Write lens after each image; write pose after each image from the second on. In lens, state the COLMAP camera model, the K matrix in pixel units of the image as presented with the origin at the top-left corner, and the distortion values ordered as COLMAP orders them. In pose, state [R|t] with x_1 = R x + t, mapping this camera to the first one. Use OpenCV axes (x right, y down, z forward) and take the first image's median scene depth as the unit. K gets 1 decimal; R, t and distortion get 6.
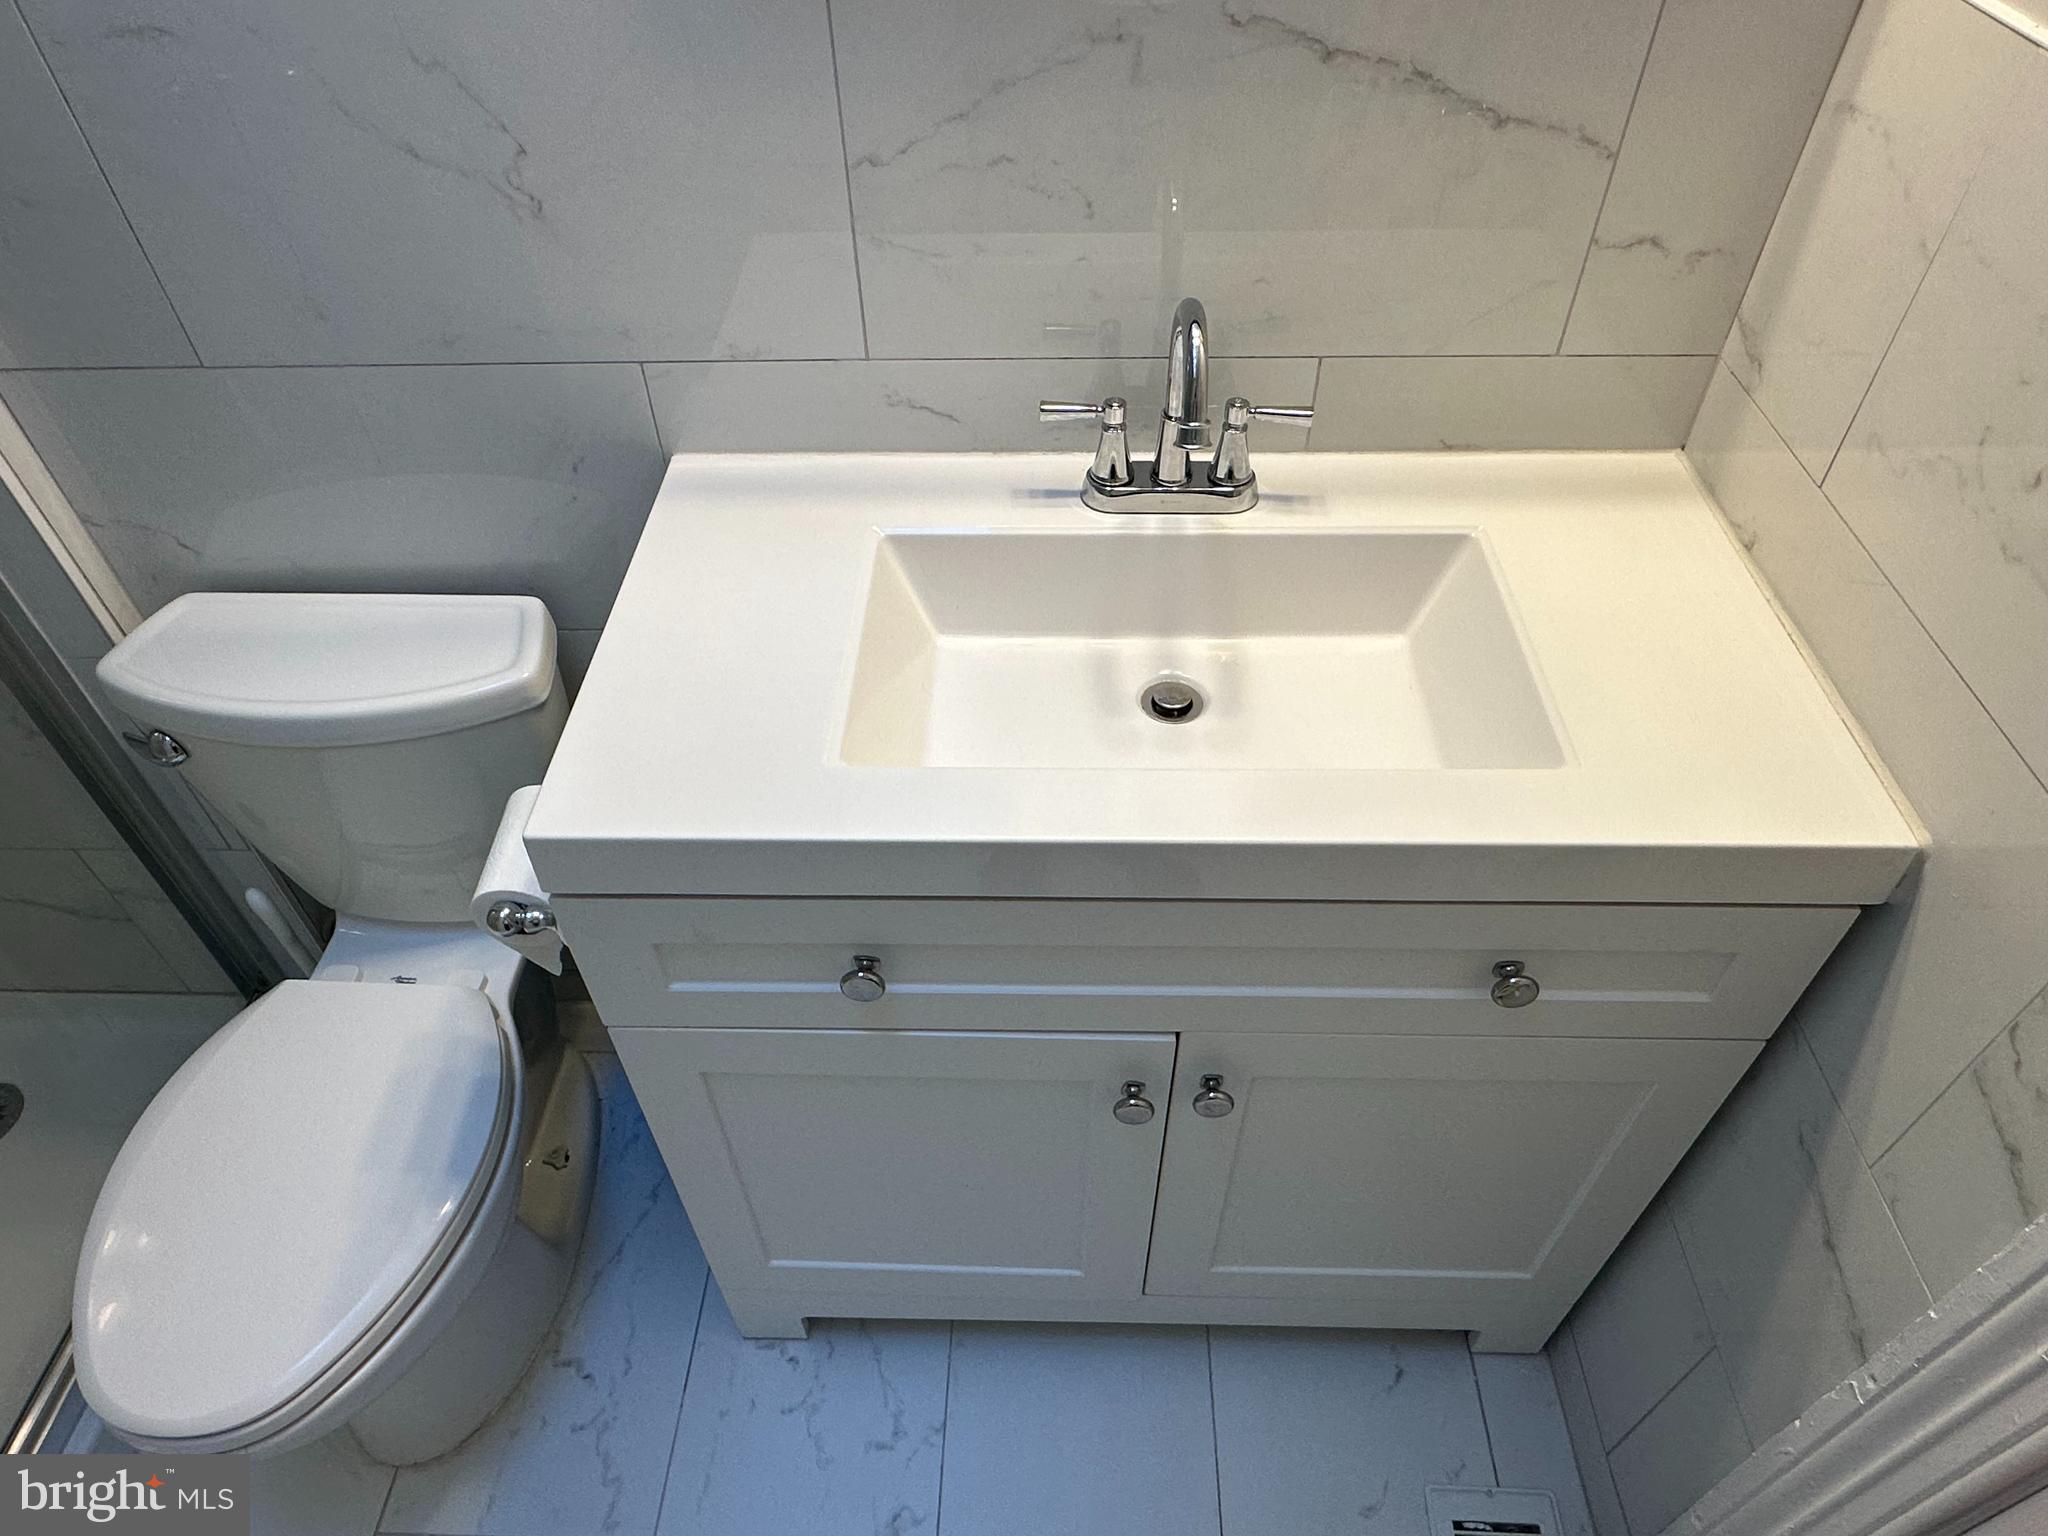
lens RADIAL K [[1262.9, 0, 1020.9], [0, 1262.9, 785.7], [0, 0, 1]] dist [-0.017474, 0.010835]
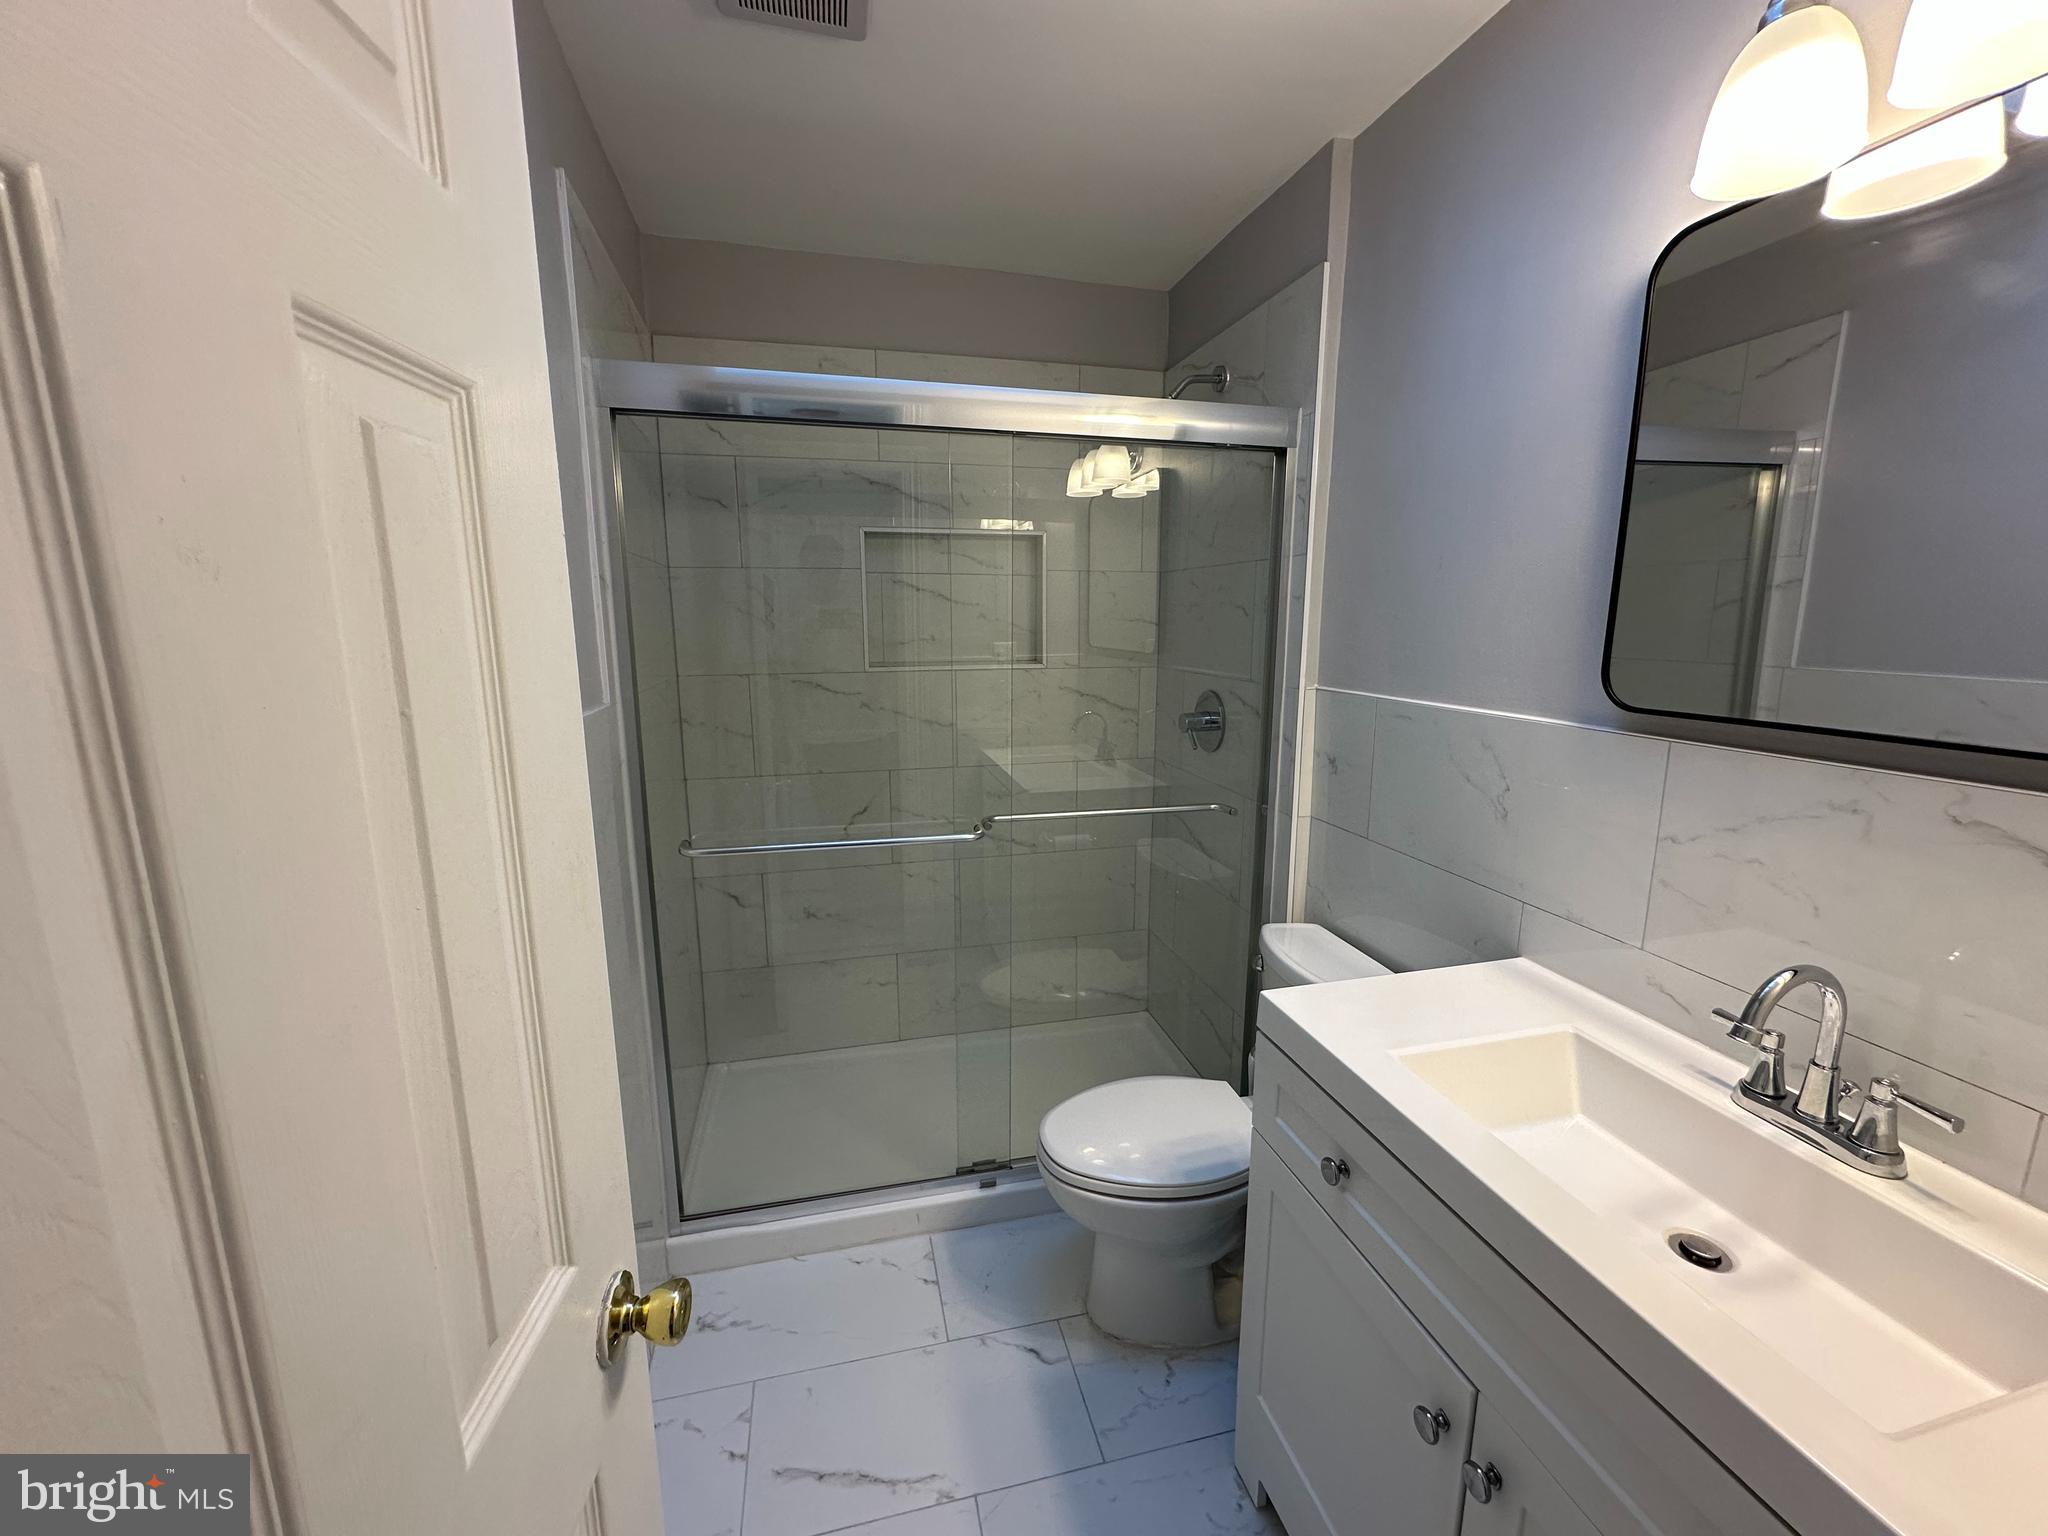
lens RADIAL K [[819.1, 0, 1029.7], [0, 819.1, 758.9], [0, 0, 1]] dist [0.001738, 0.000137]
pose [[0.271012, 0.187773, -0.944083, 0.607478], [-0.690651, 0.721106, -0.054837, 0.082703], [0.670487, 0.666894, 0.325114, -0.024643]]
